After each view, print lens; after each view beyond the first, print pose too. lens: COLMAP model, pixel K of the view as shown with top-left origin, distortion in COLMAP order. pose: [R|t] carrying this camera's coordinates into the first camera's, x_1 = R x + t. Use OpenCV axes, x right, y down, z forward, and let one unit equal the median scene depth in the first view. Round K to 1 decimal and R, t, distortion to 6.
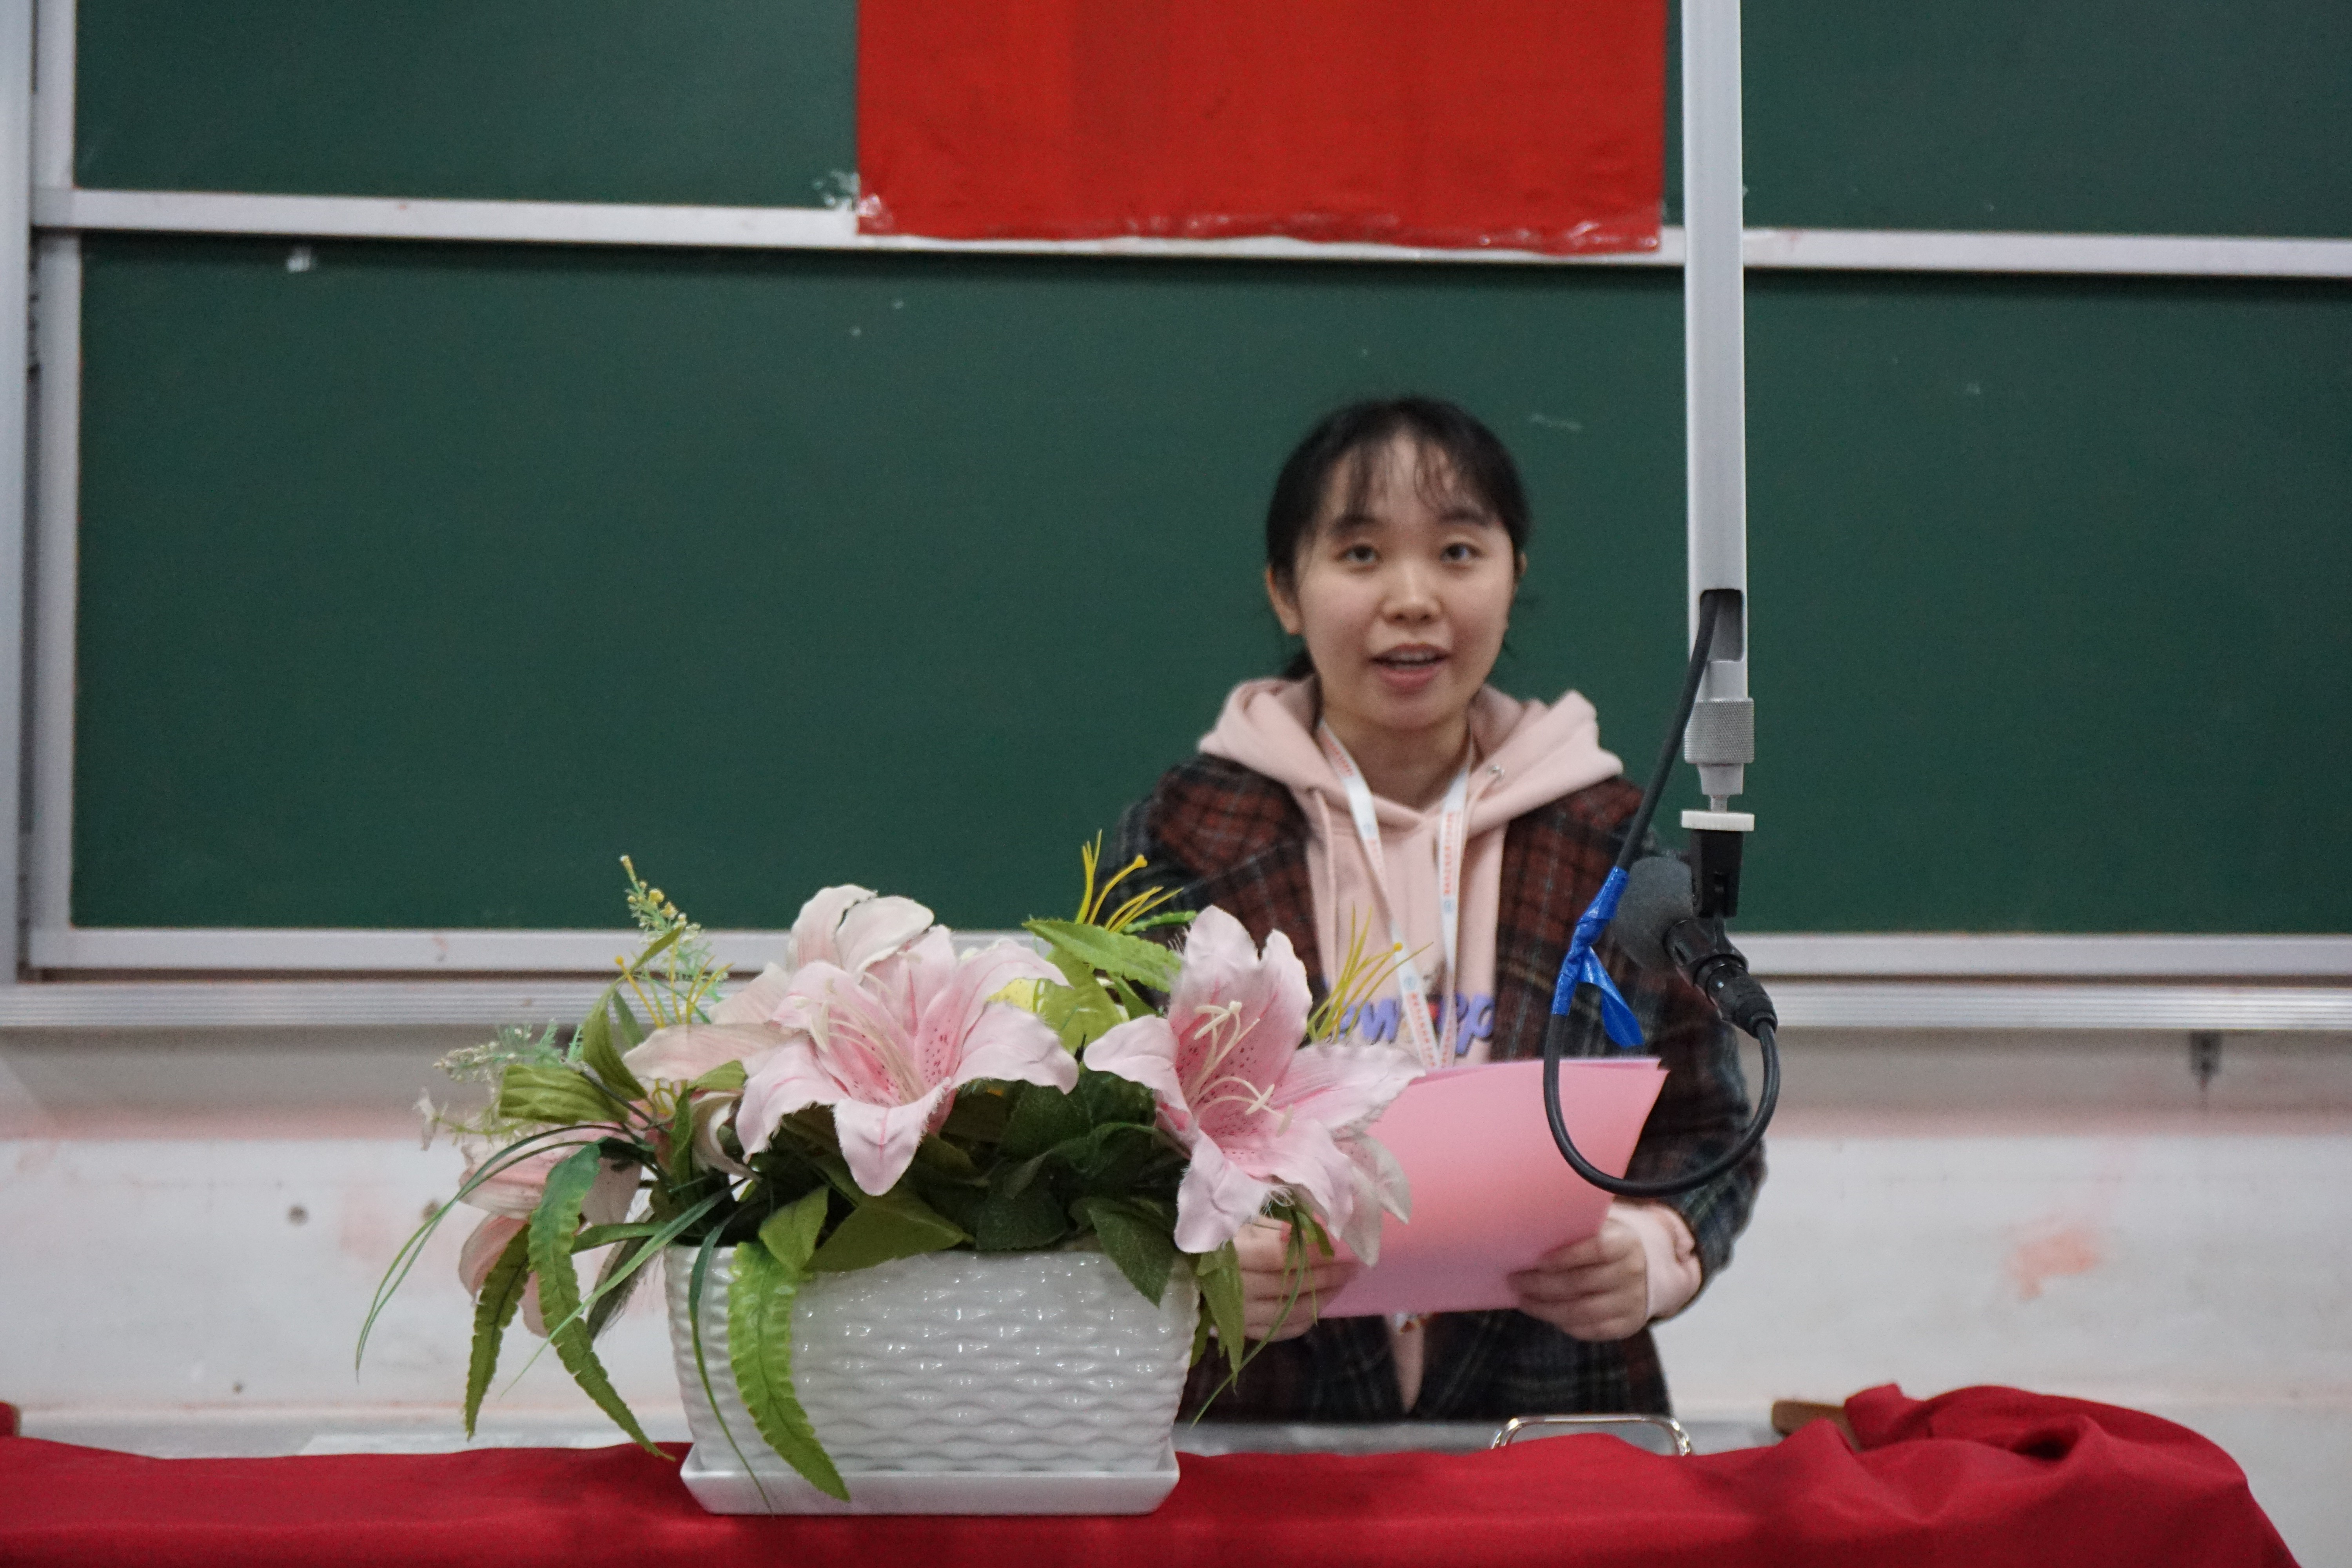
lens RADIAL K [[2973.8, 0, 1181.4], [0, 2973.8, 783.1], [0, 0, 1]] dist [0.017802, -0.010427]
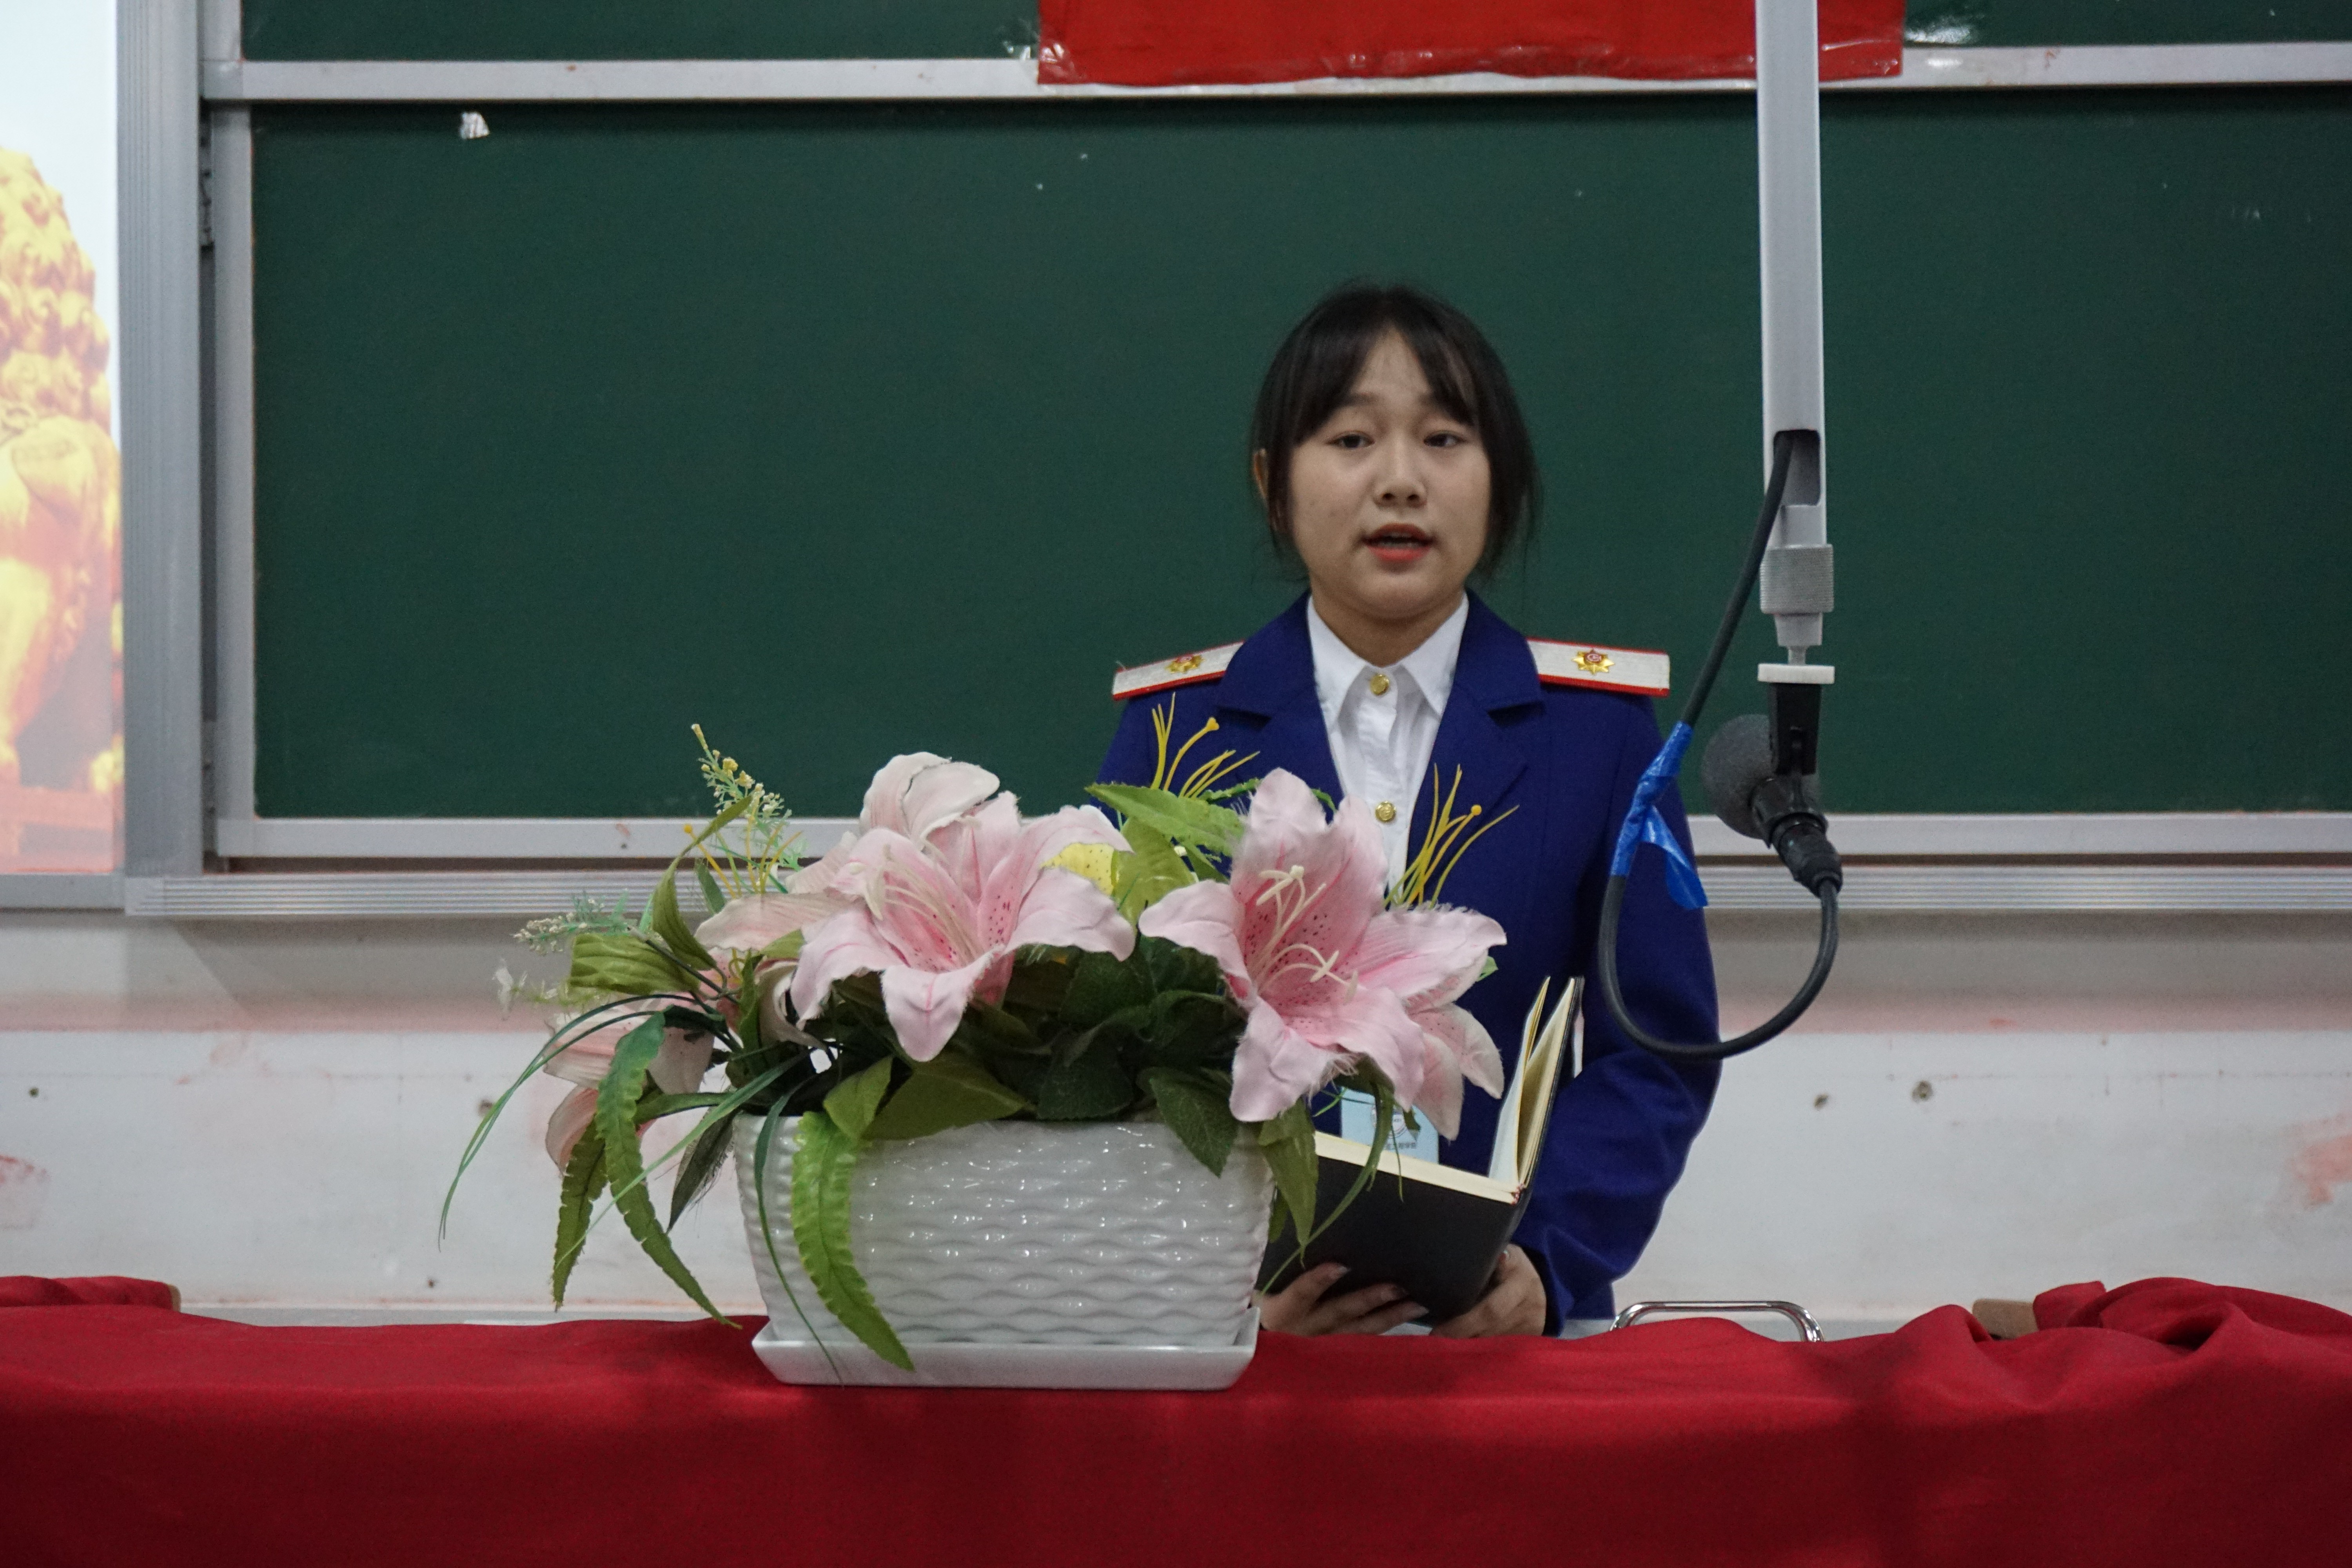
lens RADIAL K [[3195.0, 0, 1175.8], [0, 3195.0, 788.3], [0, 0, 1]] dist [0.009501, 0.056536]
pose [[0.994590, -0.007349, -0.103621, 0.084662], [0.011124, 0.999294, 0.035894, 0.009873], [0.103284, -0.036853, 0.993969, -0.039976]]
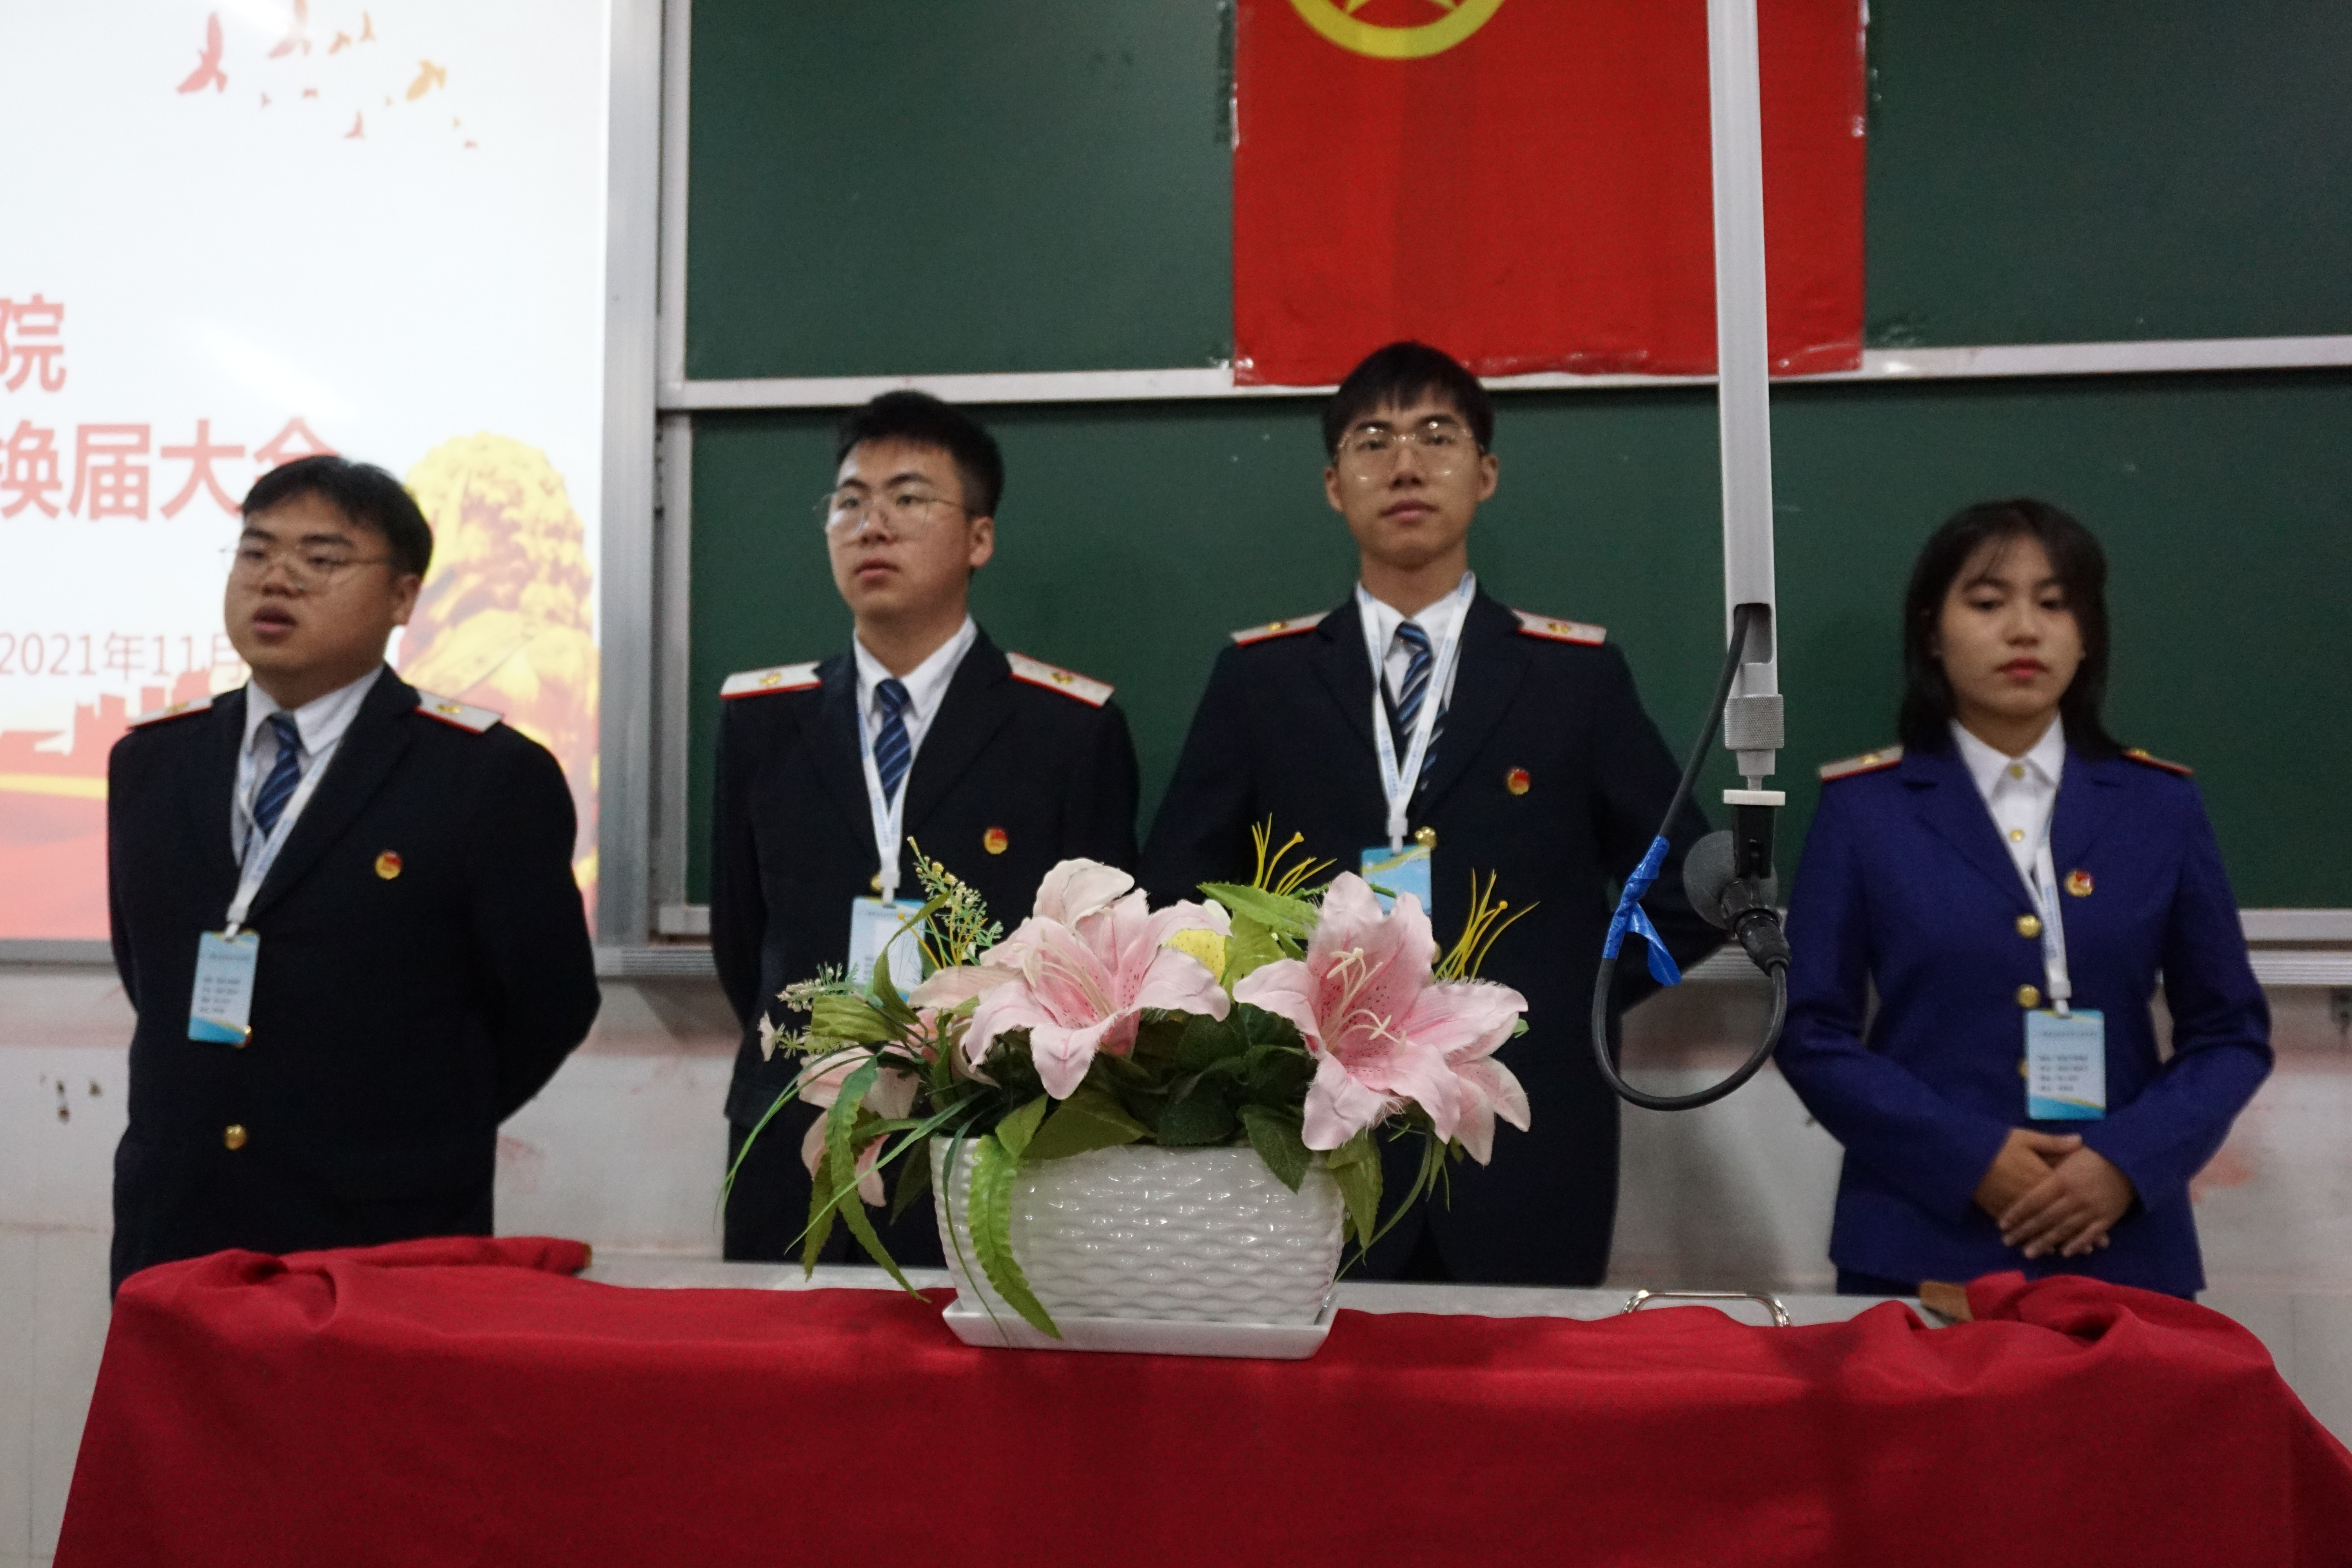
lens RADIAL K [[2166.4, 0, 1172.3], [0, 2166.4, 778.6], [0, 0, 1]] dist [-0.007522, 0.005042]
pose [[0.980216, -0.012395, -0.197542, 0.117940], [0.009480, 0.999832, -0.015694, 0.015782], [0.197703, 0.013511, 0.980169, 0.096406]]
